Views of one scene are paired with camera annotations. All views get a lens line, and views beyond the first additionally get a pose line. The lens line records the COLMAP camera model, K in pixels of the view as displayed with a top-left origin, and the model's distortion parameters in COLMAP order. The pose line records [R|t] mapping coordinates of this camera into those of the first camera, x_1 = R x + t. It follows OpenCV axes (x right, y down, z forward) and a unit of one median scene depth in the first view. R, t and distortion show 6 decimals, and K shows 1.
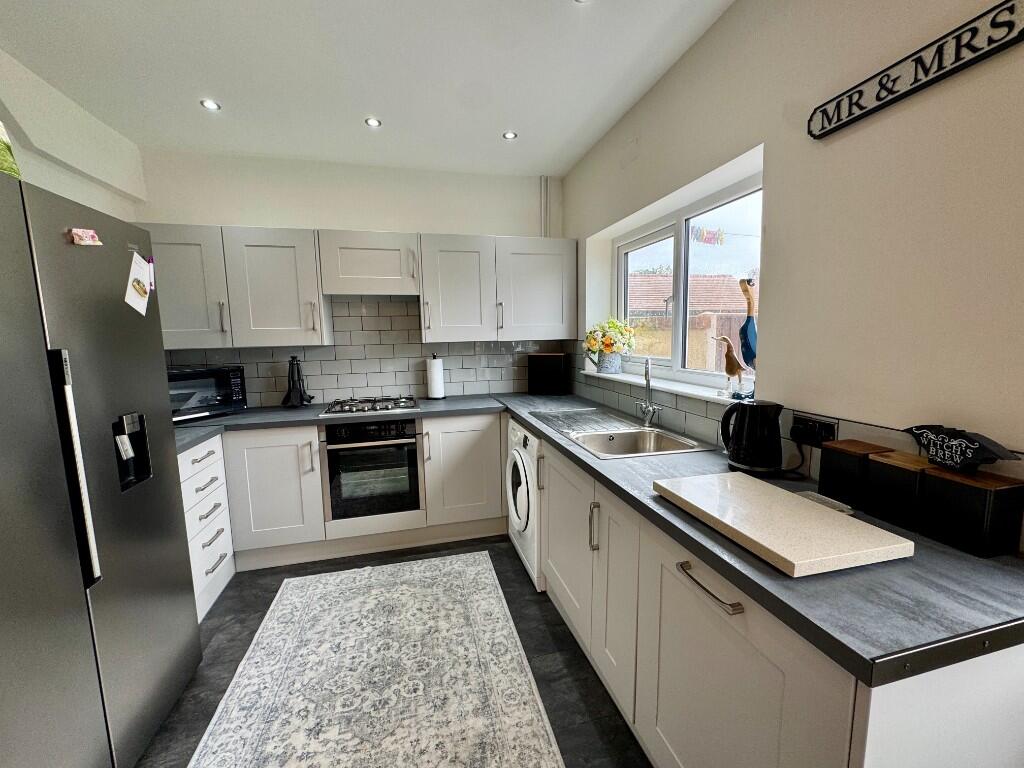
lens RADIAL K [[406.6, 0, 512.0], [0, 406.6, 384.0], [0, 0, 1]] dist [-0.001400, -0.000097]
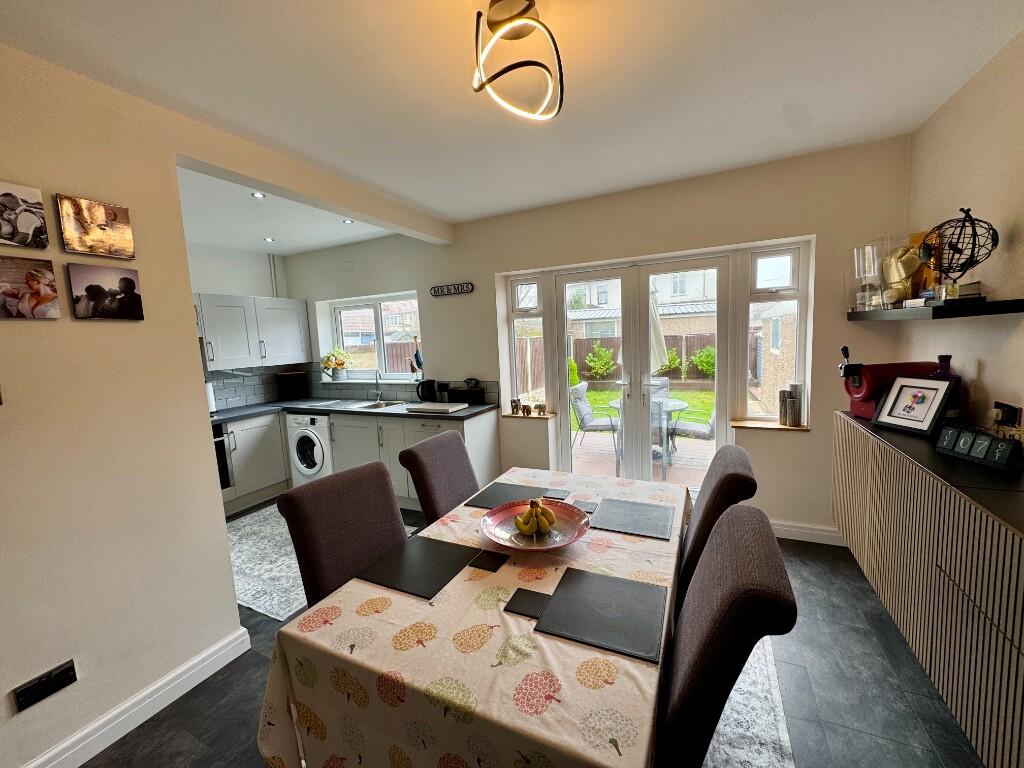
lens RADIAL K [[406.6, 0, 512.0], [0, 406.6, 384.0], [0, 0, 1]] dist [-0.001400, -0.000097]
pose [[0.639031, -0.099569, 0.762709, -0.769307], [0.126024, 0.991740, 0.023880, 0.048670], [-0.758786, 0.080860, 0.646301, -0.837343]]
